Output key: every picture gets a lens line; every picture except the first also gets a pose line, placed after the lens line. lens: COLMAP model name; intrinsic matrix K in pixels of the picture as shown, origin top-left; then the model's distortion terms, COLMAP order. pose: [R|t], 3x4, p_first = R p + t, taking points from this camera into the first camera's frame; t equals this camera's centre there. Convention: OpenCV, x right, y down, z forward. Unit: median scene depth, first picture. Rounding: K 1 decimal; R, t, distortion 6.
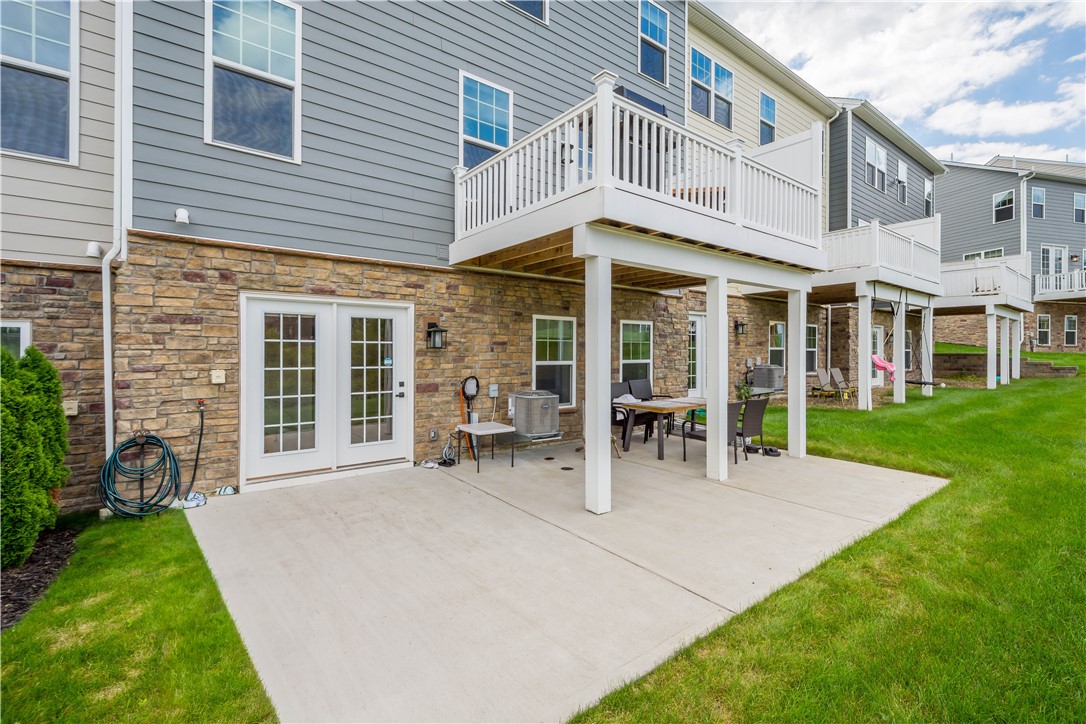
lens RADIAL K [[485.1, 0, 547.3], [0, 485.1, 356.7], [0, 0, 1]] dist [0.017984, -0.000527]
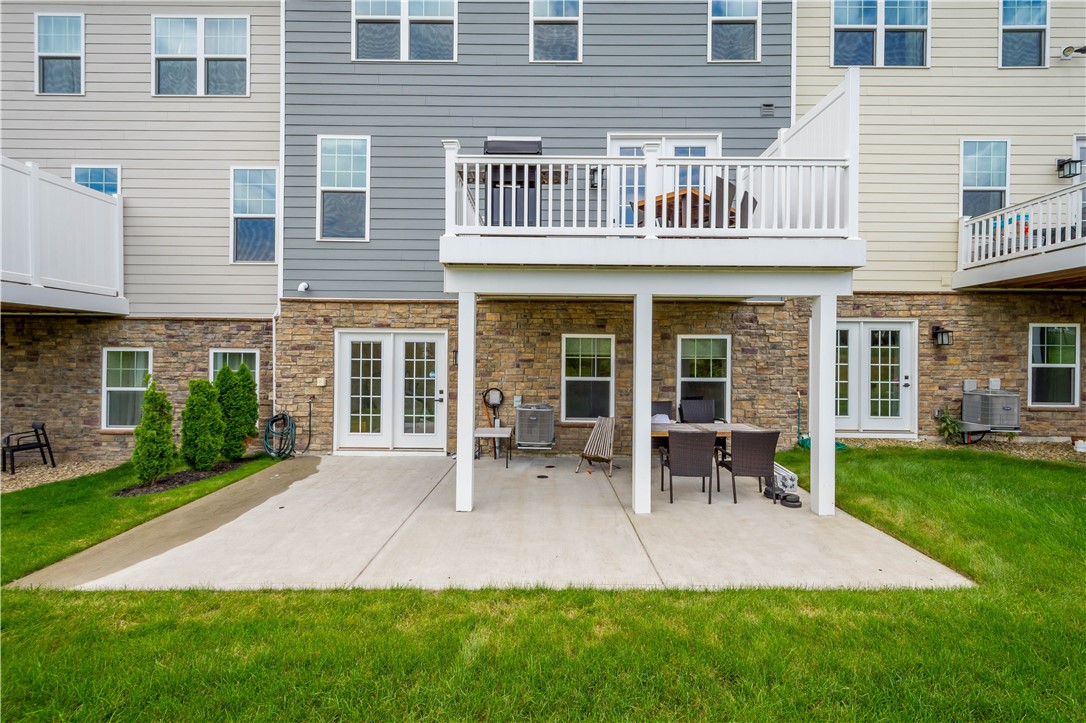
lens RADIAL K [[485.1, 0, 547.8], [0, 485.1, 358.1], [0, 0, 1]] dist [0.017984, -0.000527]
pose [[0.789171, 0.011091, -0.614073, 0.775182], [-0.012603, 0.999919, 0.001864, -0.043165], [0.614044, 0.006268, 0.789247, 0.150292]]
